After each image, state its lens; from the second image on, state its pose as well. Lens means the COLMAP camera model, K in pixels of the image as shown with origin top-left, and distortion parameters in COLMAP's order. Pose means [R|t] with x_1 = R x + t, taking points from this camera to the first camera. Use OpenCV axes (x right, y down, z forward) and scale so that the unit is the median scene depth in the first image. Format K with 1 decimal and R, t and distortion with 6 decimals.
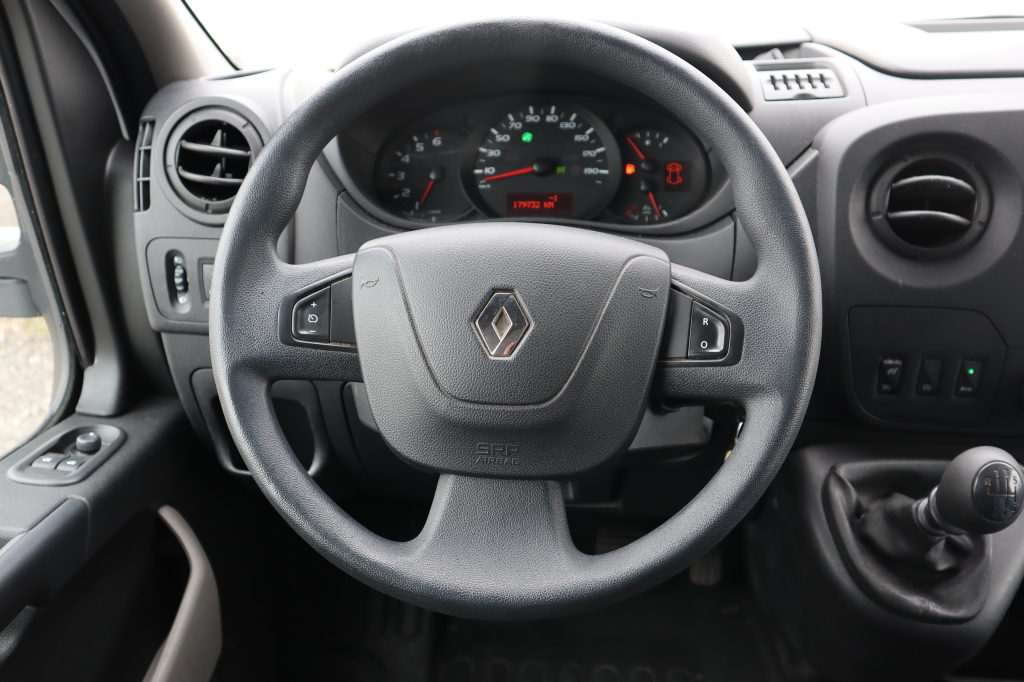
lens RADIAL K [[1187.5, 0, 513.5], [0, 1187.5, 339.9], [0, 0, 1]] dist [-0.024289, 0.000000]
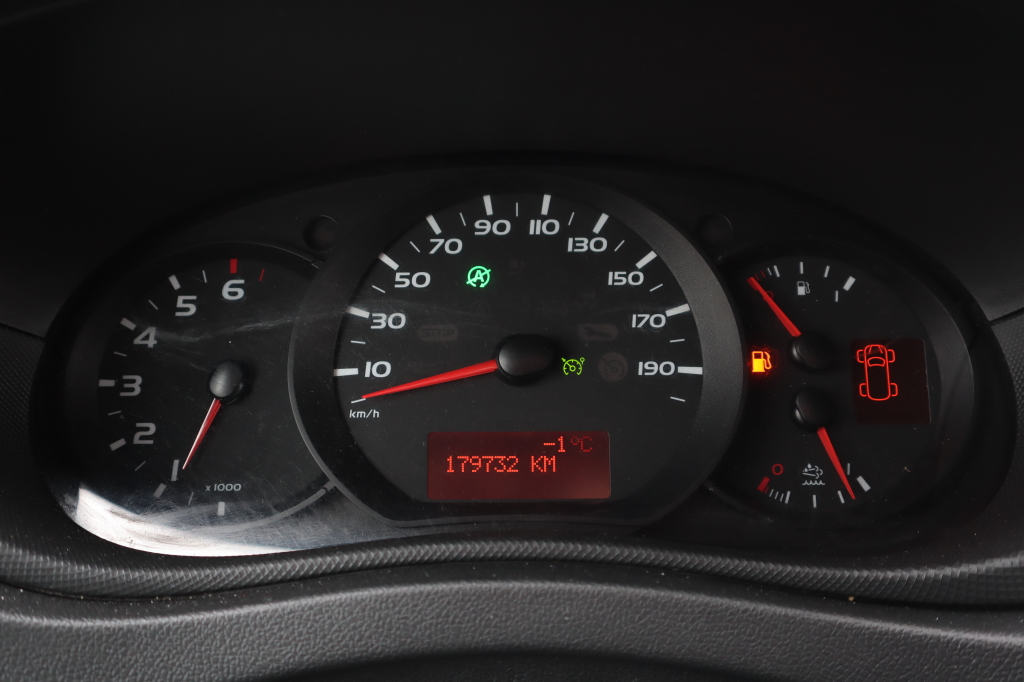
lens RADIAL K [[1248.7, 0, 510.6], [0, 1248.7, 340.6], [0, 0, 1]] dist [-0.002386, 0.000000]
pose [[0.996885, -0.011705, 0.077990, -0.009307], [0.017908, 0.996688, -0.079321, -0.120483], [-0.076804, 0.080470, 0.993794, 0.615490]]
